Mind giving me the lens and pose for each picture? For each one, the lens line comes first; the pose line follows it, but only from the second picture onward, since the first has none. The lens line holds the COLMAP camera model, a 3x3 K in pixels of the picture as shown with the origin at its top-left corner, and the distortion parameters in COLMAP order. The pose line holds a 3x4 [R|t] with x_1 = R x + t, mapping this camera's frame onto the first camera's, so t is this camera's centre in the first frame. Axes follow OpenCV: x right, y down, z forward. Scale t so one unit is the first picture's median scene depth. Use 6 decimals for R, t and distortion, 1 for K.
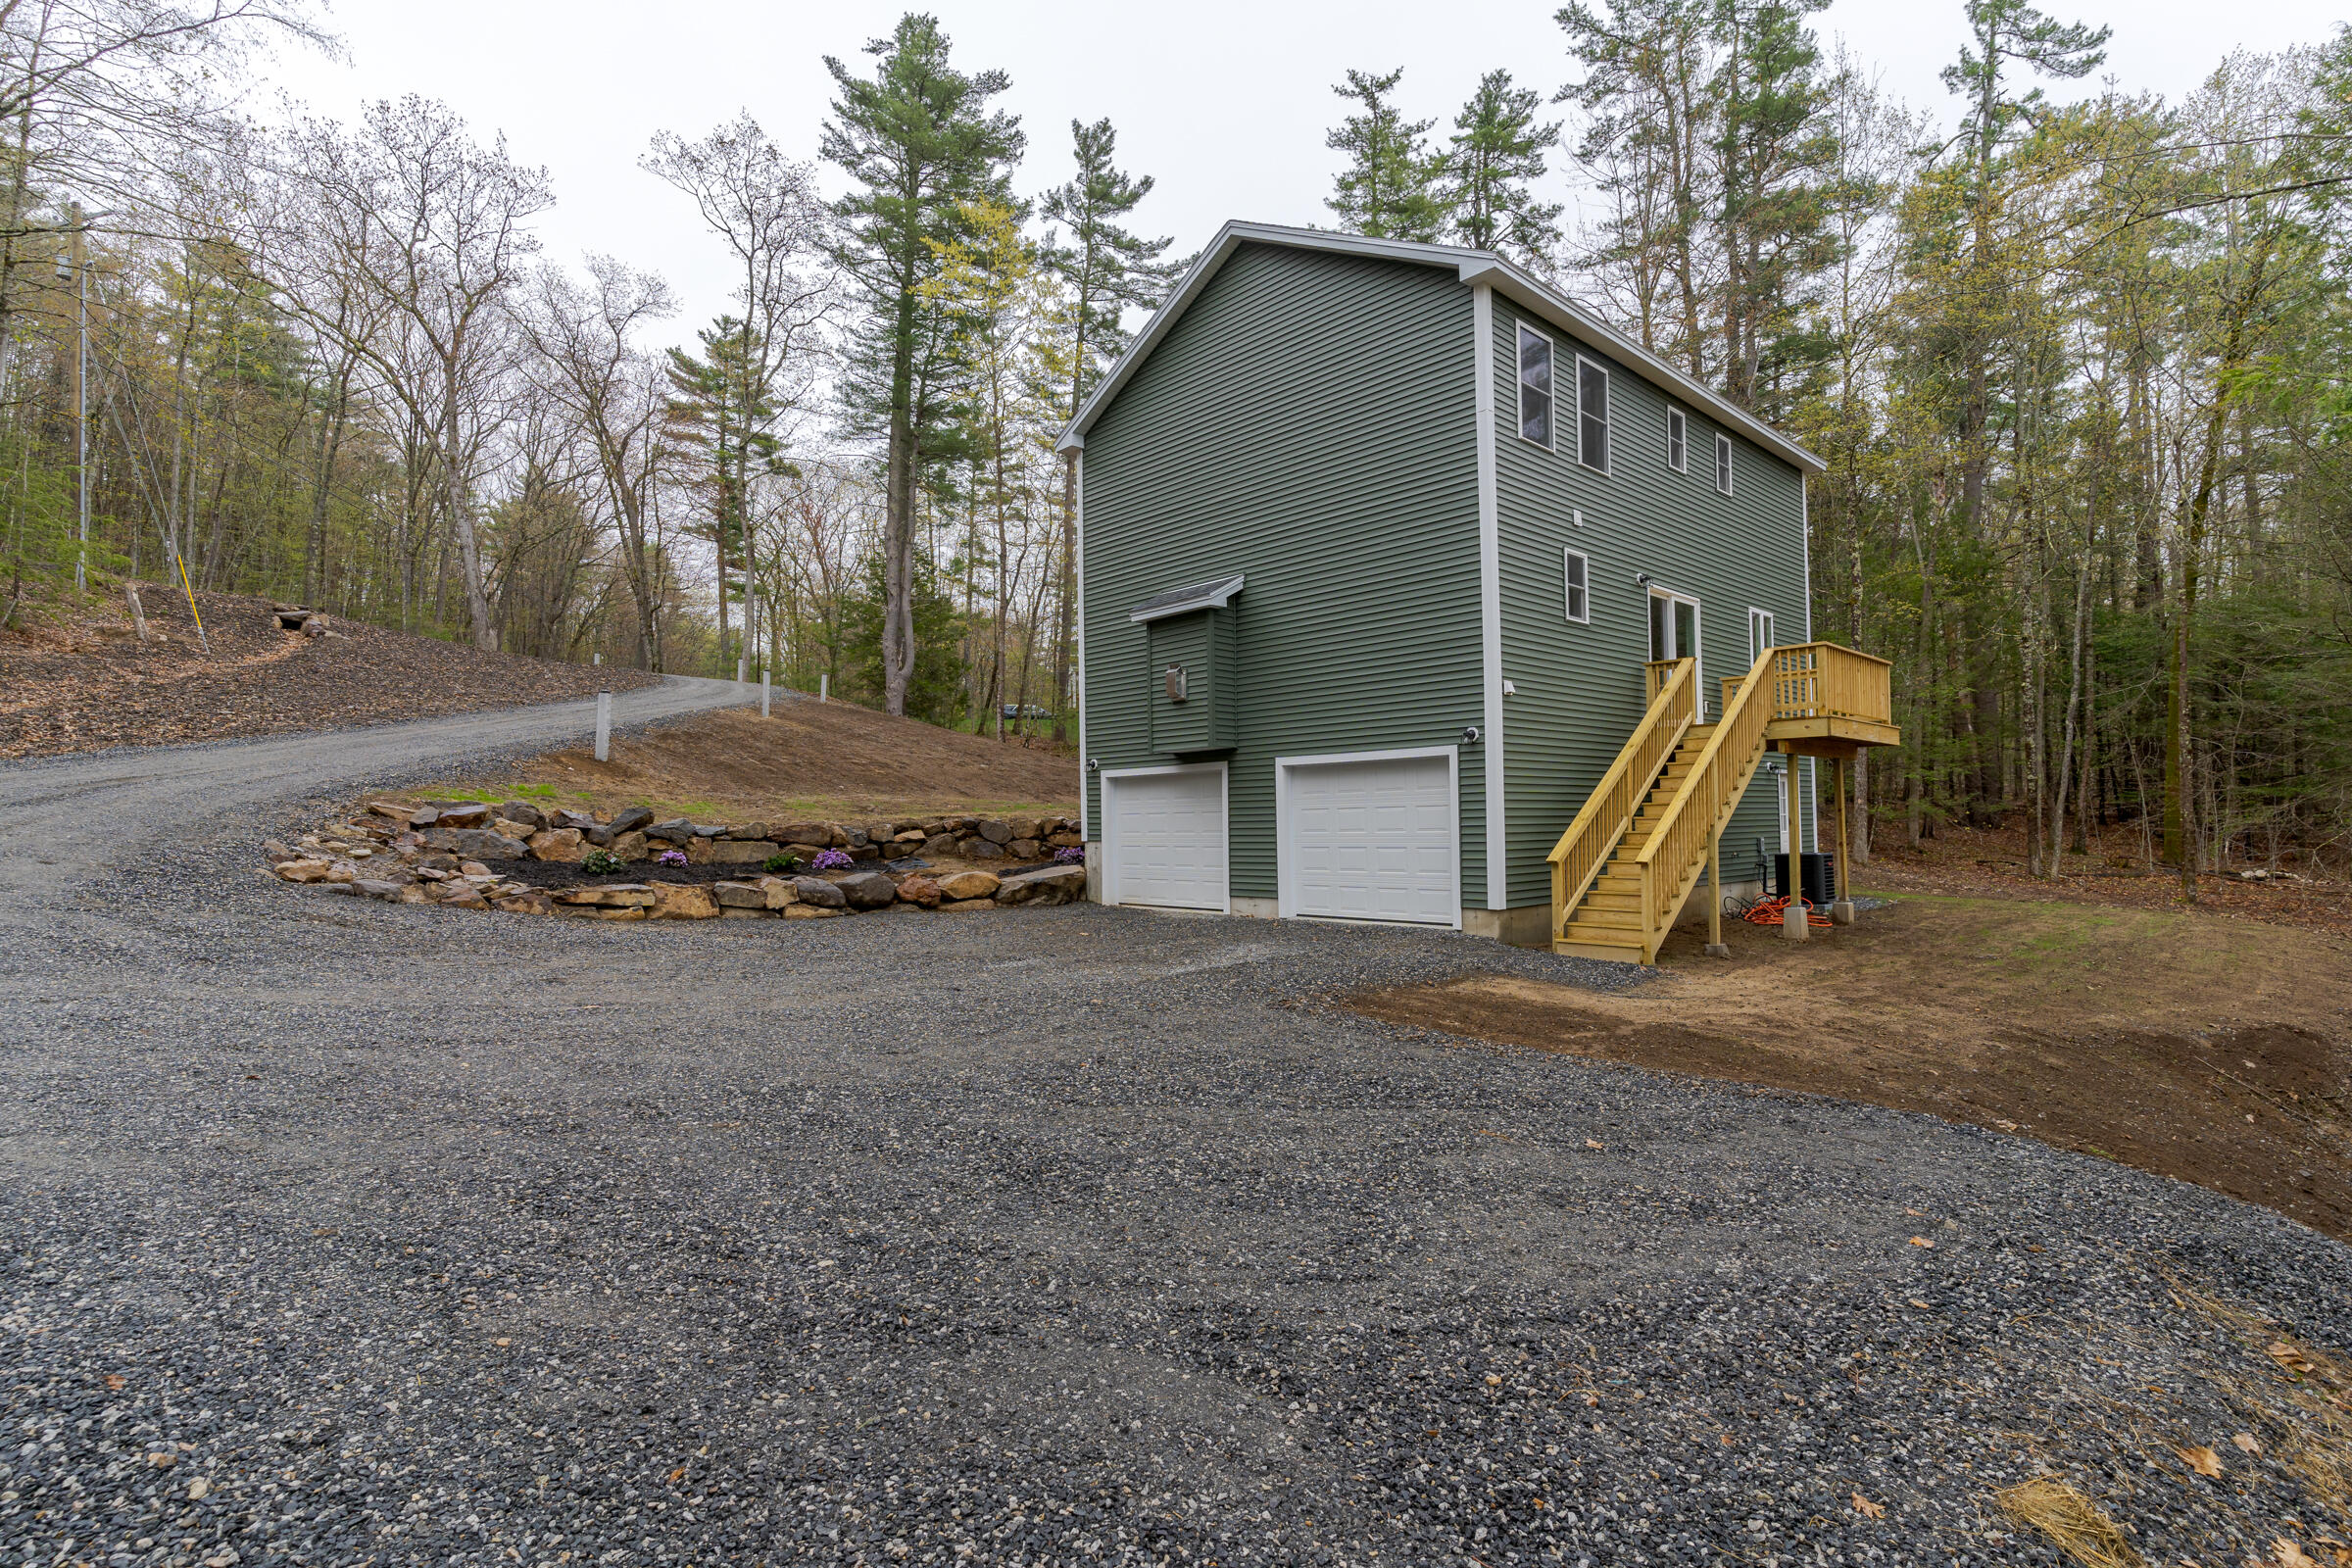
lens RADIAL K [[1124.0, 0, 1176.8], [0, 1124.0, 788.4], [0, 0, 1]] dist [0.002558, 0.000866]
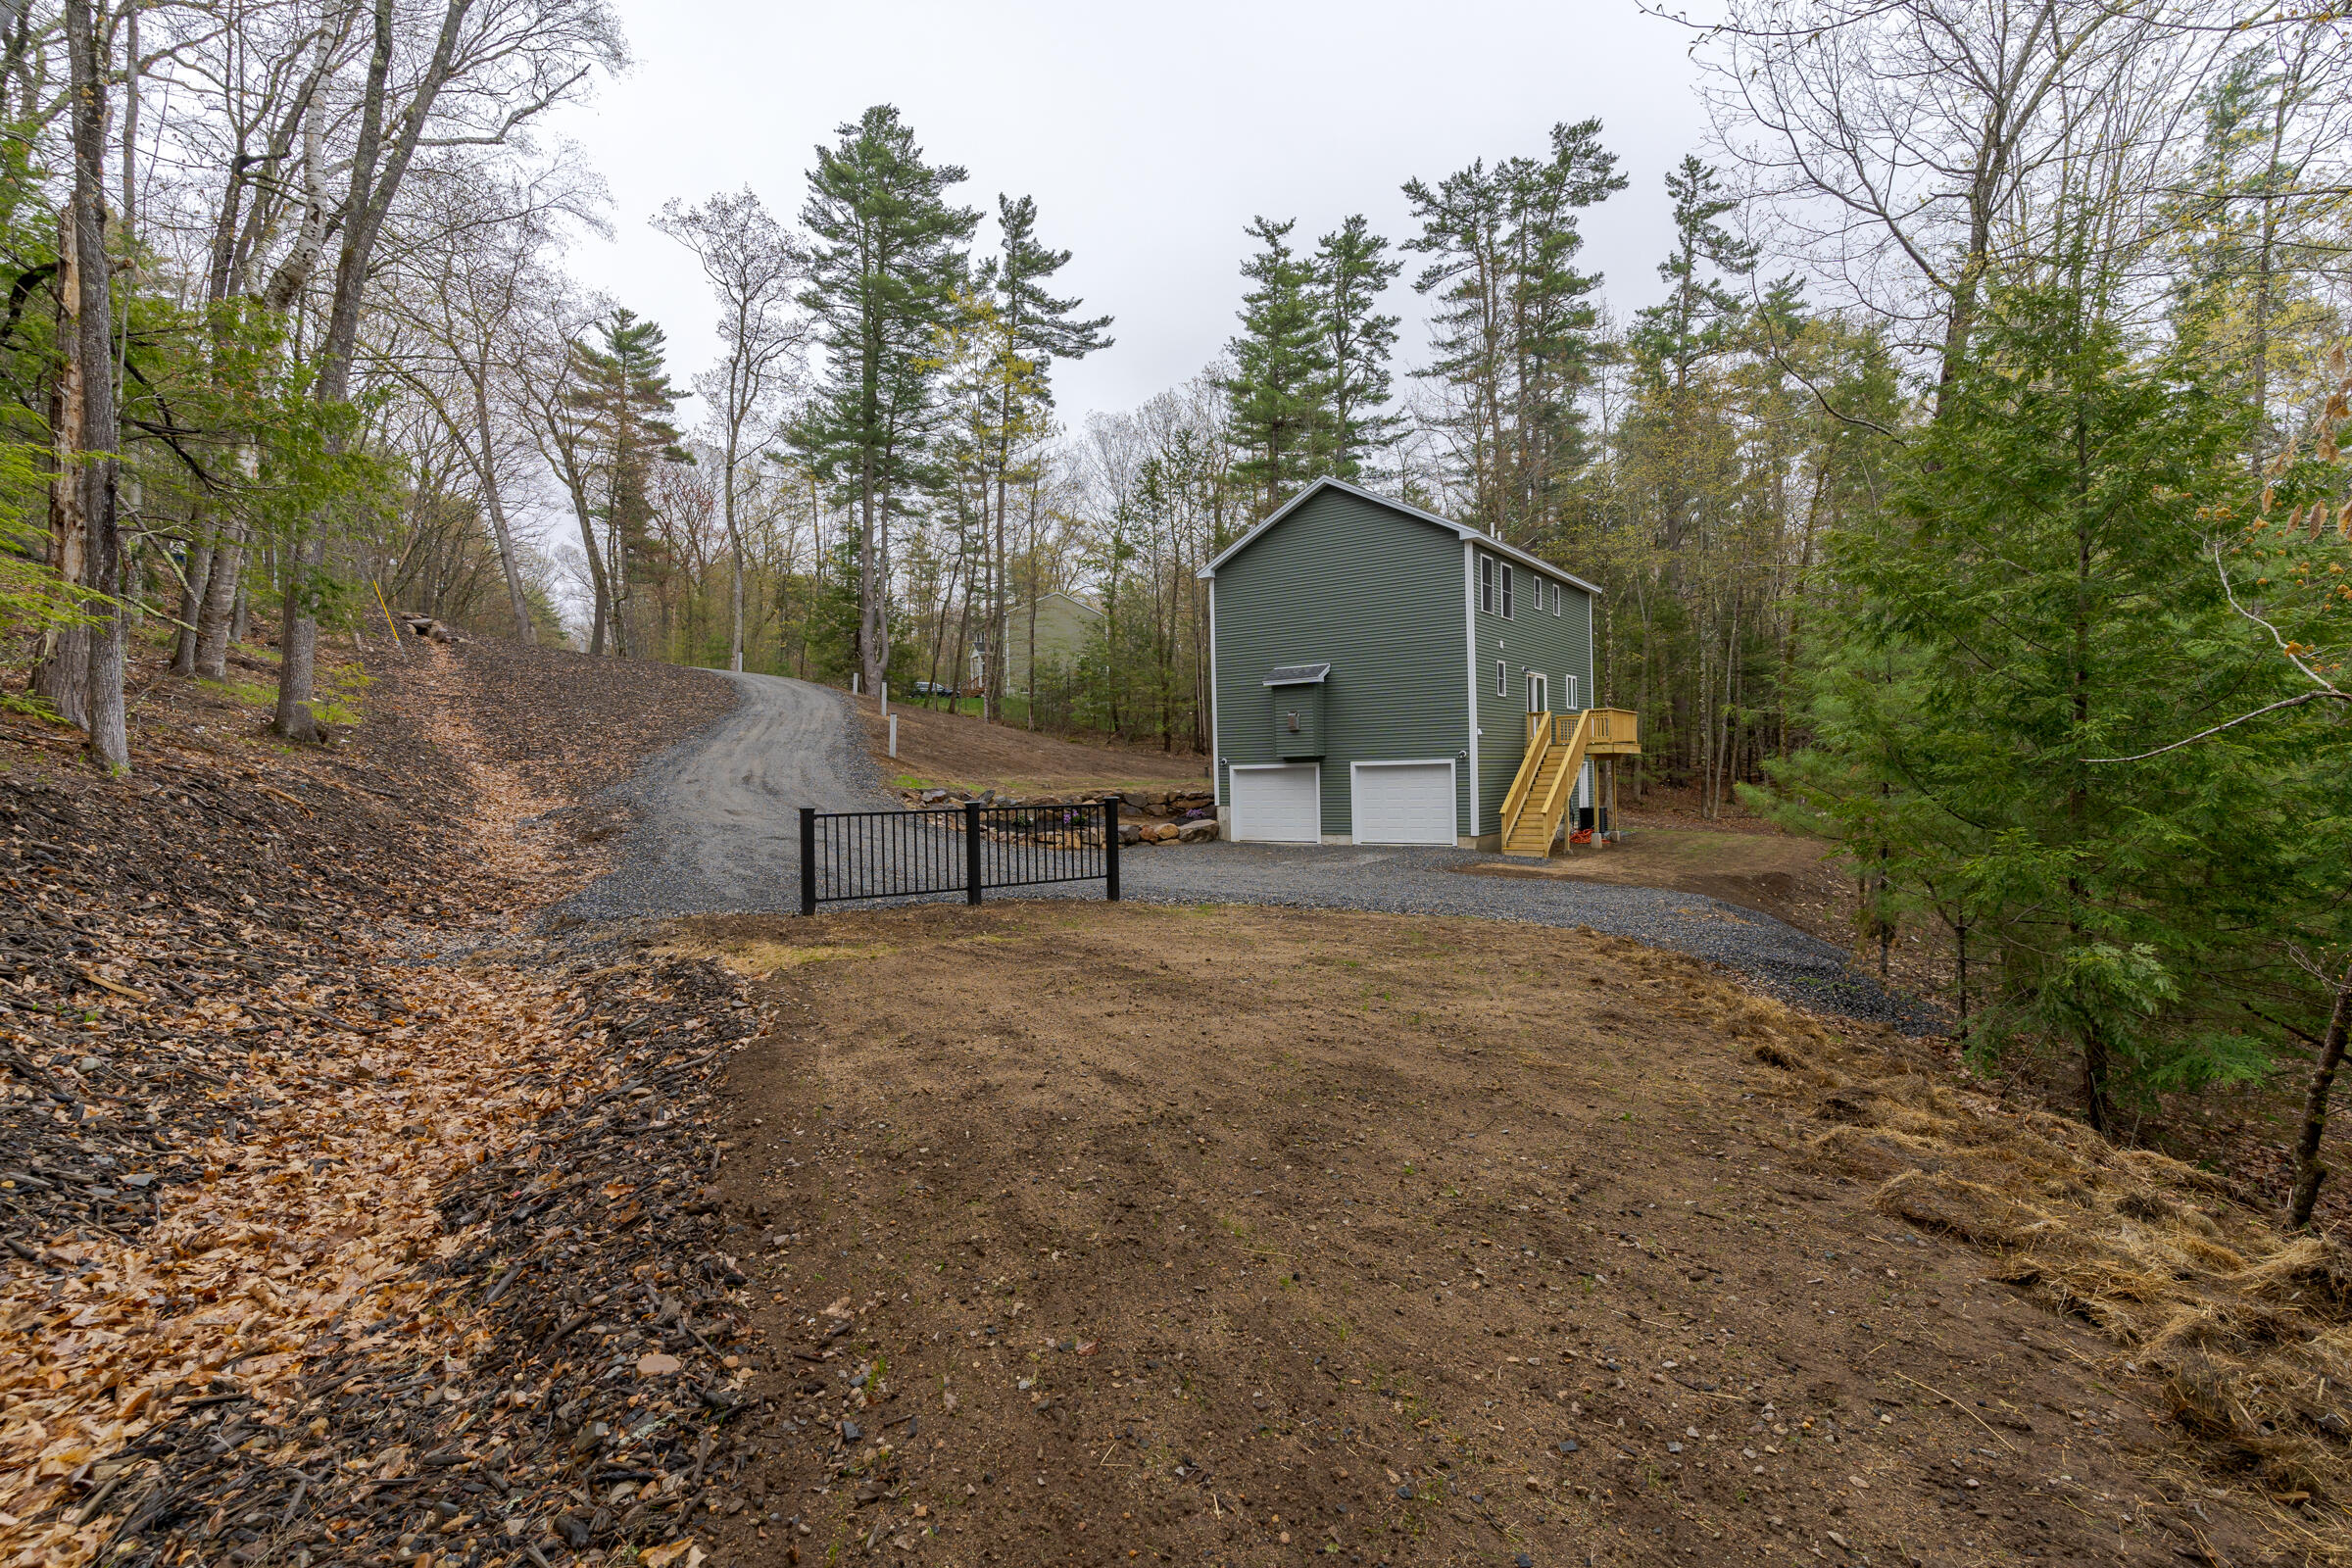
lens RADIAL K [[1124.0, 0, 1175.0], [0, 1124.0, 783.7], [0, 0, 1]] dist [0.002558, 0.000866]
pose [[0.979892, -0.008709, 0.199337, -0.218558], [0.001956, 0.999418, 0.034048, -0.020486], [-0.199518, -0.032973, 0.979339, -0.306194]]
